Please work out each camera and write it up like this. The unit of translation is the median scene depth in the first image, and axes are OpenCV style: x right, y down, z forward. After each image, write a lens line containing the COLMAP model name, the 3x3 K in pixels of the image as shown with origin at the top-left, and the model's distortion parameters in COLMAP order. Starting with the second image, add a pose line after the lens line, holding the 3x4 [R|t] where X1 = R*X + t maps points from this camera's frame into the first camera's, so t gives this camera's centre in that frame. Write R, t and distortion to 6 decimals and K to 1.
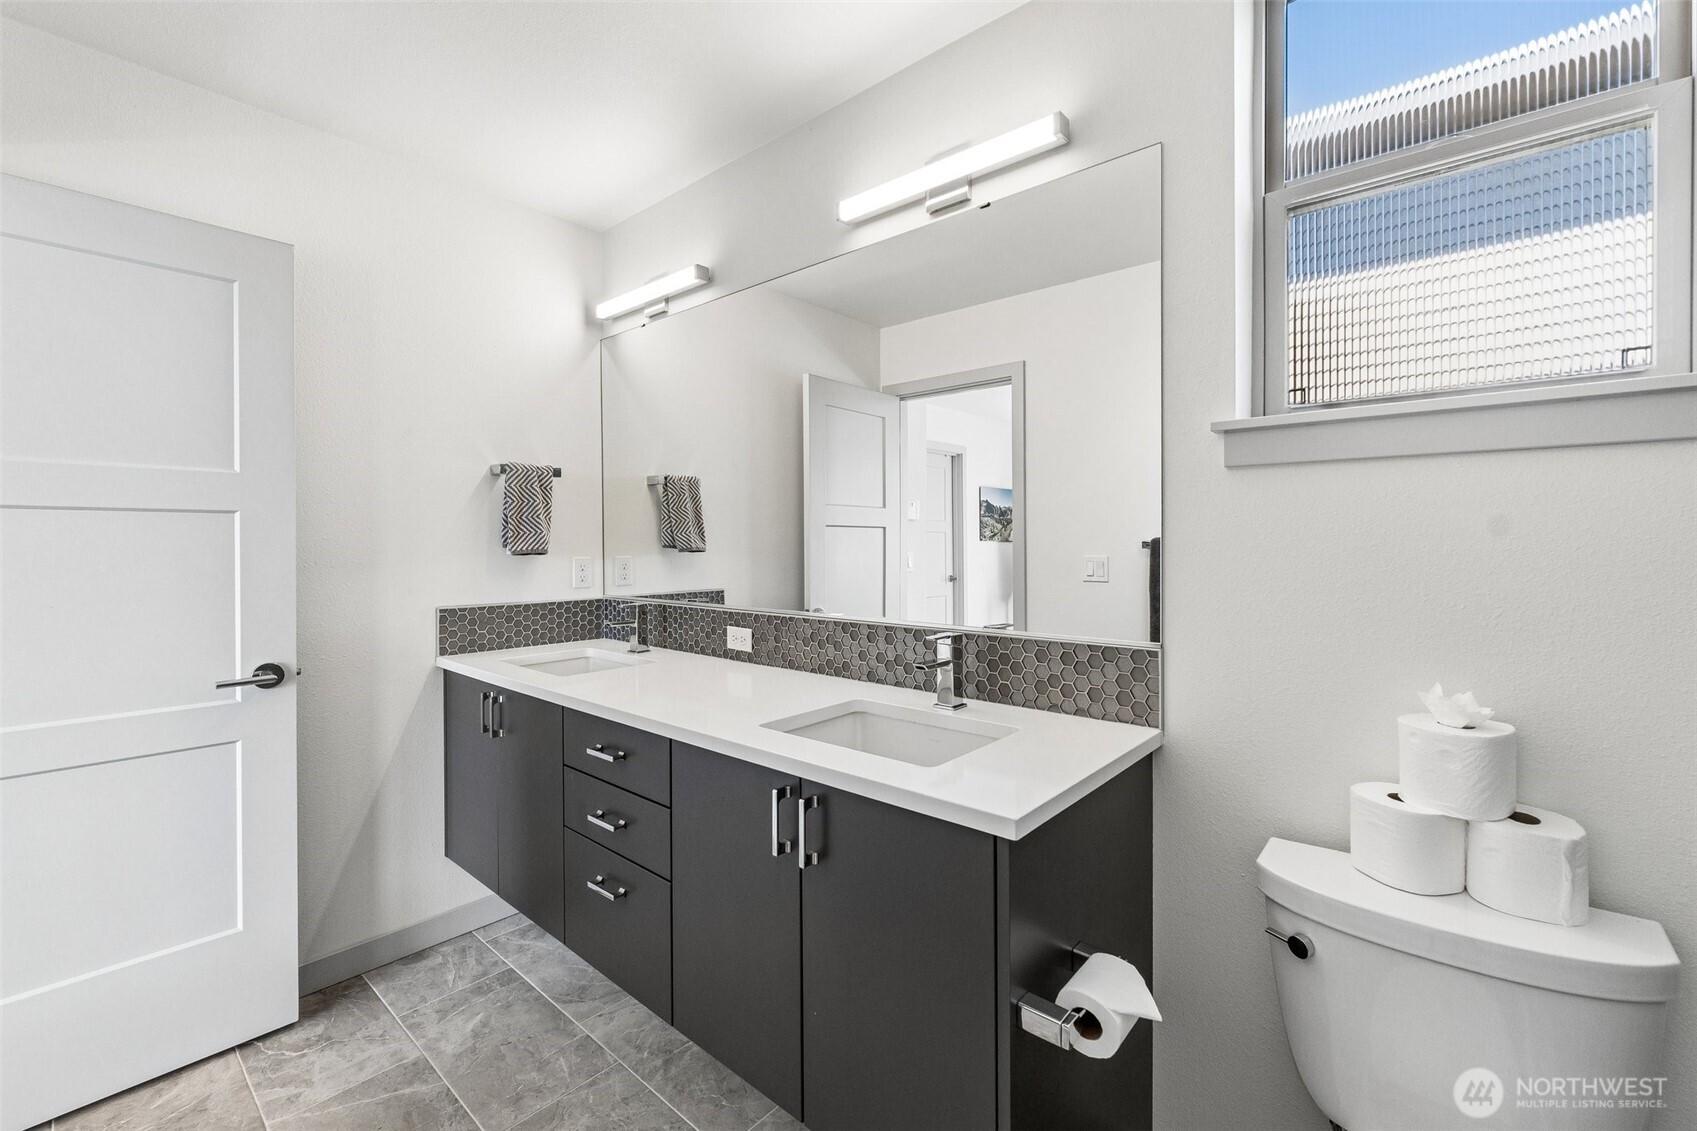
lens RADIAL K [[712.0, 0, 856.8], [0, 712.0, 552.0], [0, 0, 1]] dist [0.002532, -0.002293]
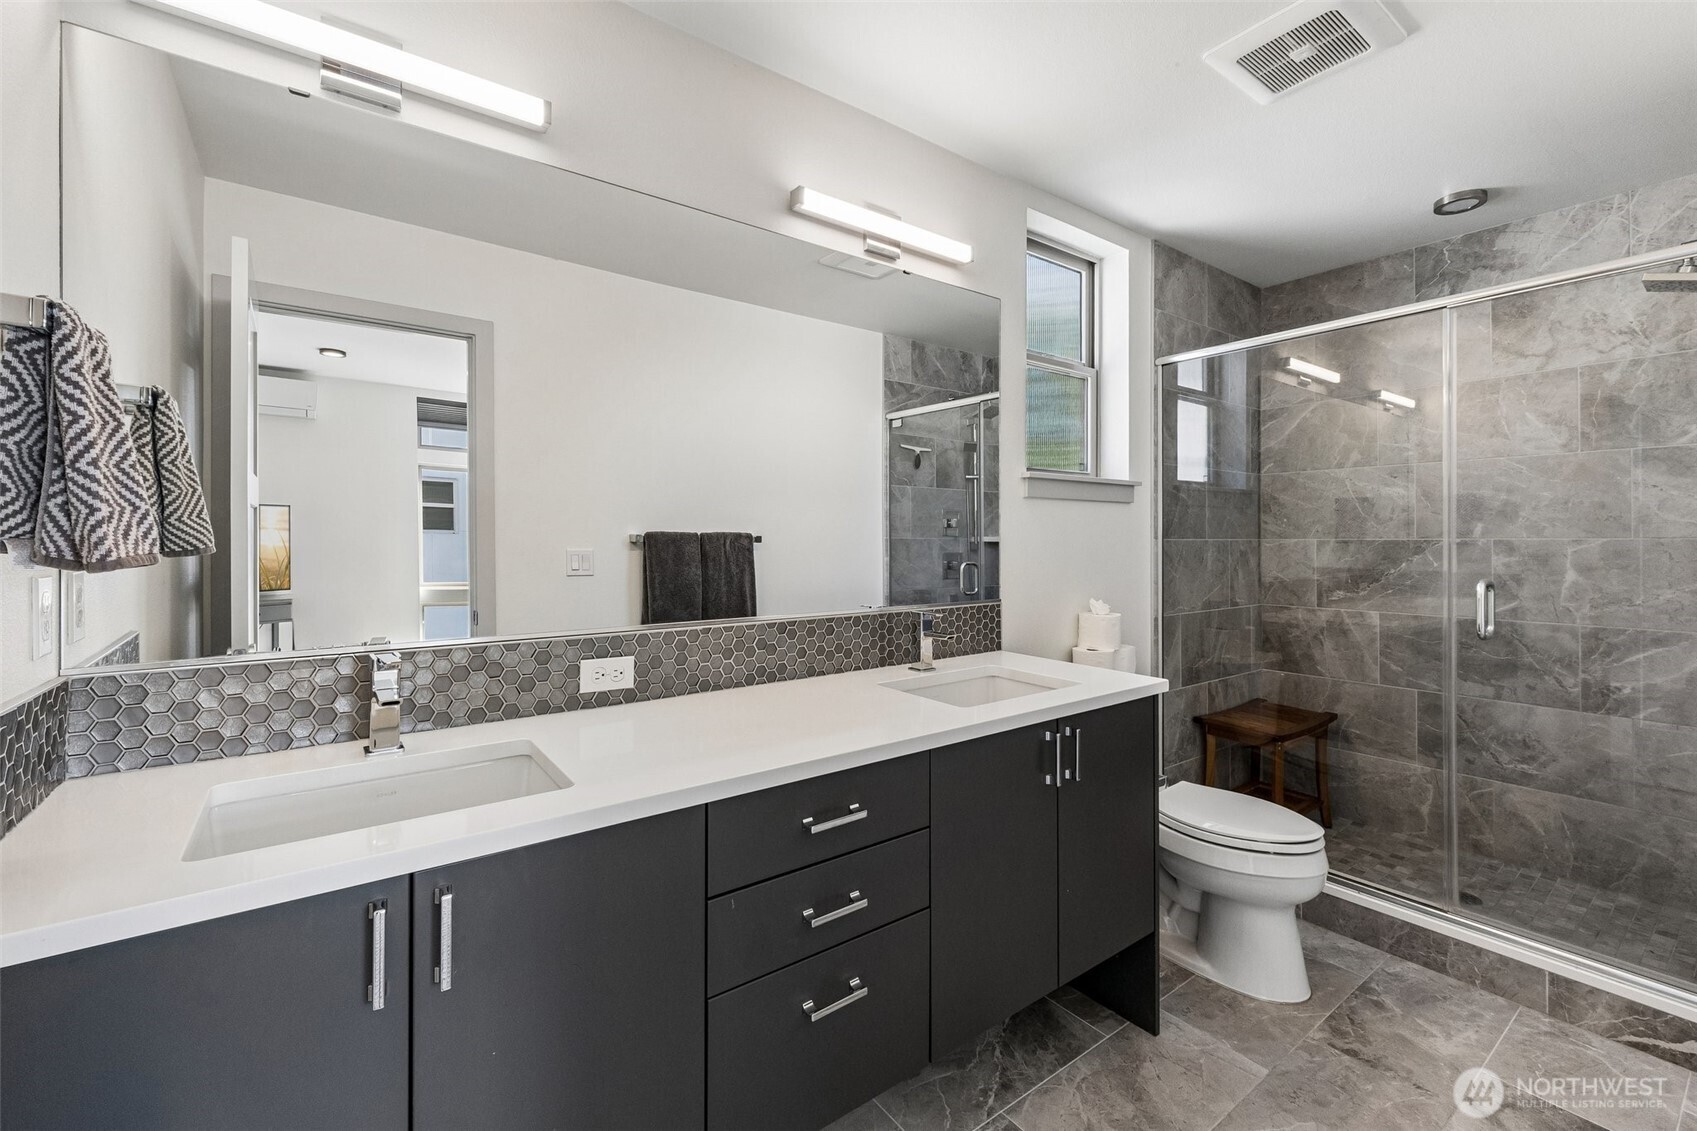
lens RADIAL K [[712.0, 0, 890.3], [0, 712.0, 536.2], [0, 0, 1]] dist [0.002532, -0.002293]
pose [[0.195558, 0.000780, 0.980692, -0.864628], [0.007760, 0.999967, -0.002343, -0.011415], [-0.980661, 0.008069, 0.195545, 0.634904]]
